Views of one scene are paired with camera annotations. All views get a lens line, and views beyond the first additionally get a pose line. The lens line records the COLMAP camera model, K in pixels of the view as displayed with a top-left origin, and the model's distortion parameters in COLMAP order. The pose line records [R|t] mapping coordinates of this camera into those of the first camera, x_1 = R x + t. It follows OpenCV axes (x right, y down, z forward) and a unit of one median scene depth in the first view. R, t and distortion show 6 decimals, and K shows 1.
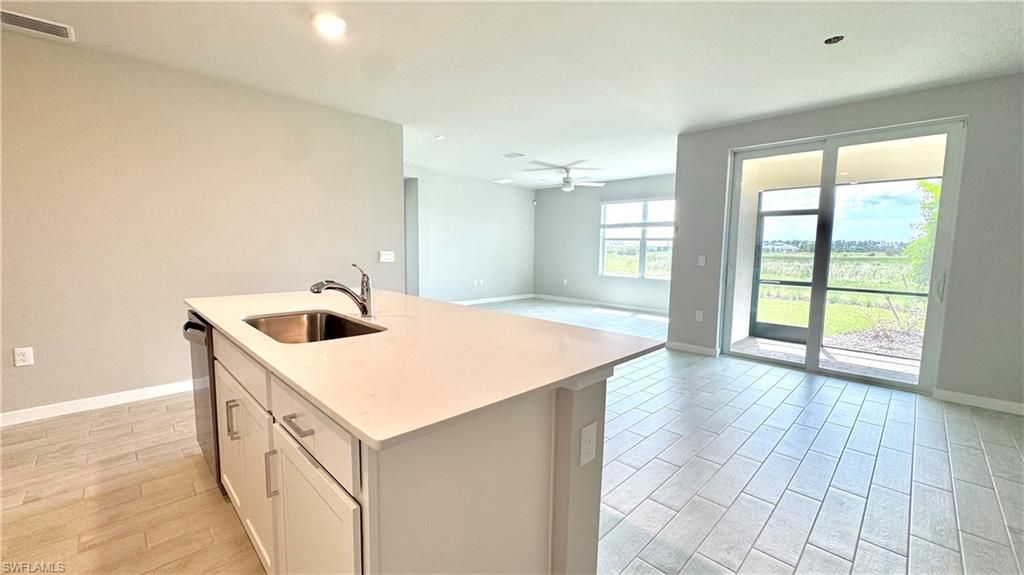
lens RADIAL K [[407.7, 0, 508.2], [0, 407.7, 286.2], [0, 0, 1]] dist [-0.002207, 0.000250]
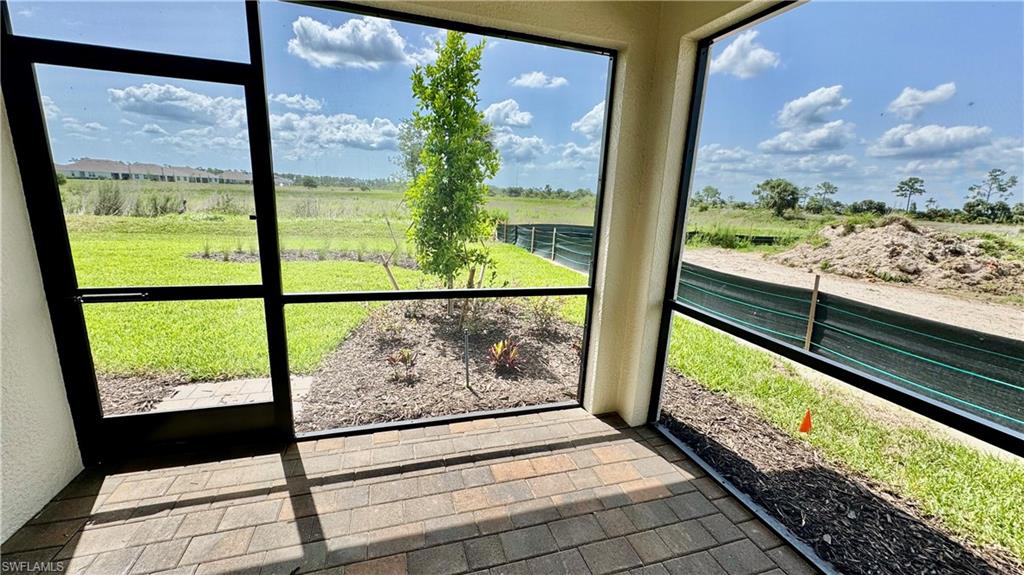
lens RADIAL K [[407.7, 0, 510.0], [0, 407.7, 289.0], [0, 0, 1]] dist [-0.002207, 0.000250]
pose [[0.462043, -0.191263, 0.865988, 0.294734], [0.043579, 0.980185, 0.193233, -0.033977], [-0.885786, -0.051543, 0.461222, 0.341414]]
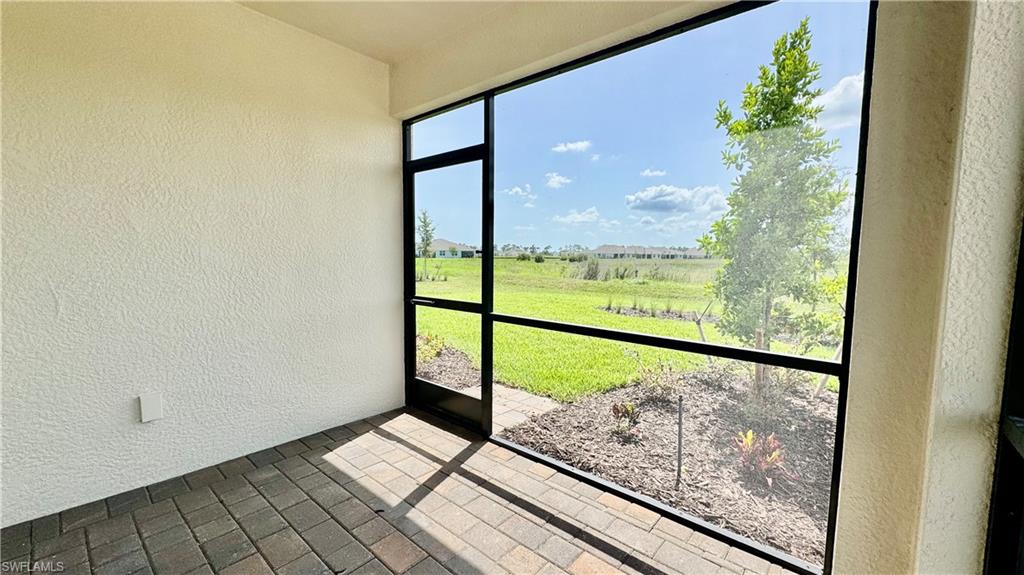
lens RADIAL K [[407.7, 0, 516.6], [0, 407.7, 288.0], [0, 0, 1]] dist [-0.002207, 0.000250]
pose [[0.996837, -0.005852, 0.079261, 0.405110], [0.007029, 0.999869, -0.014577, -0.010527], [-0.079165, 0.015088, 0.996747, 0.284843]]
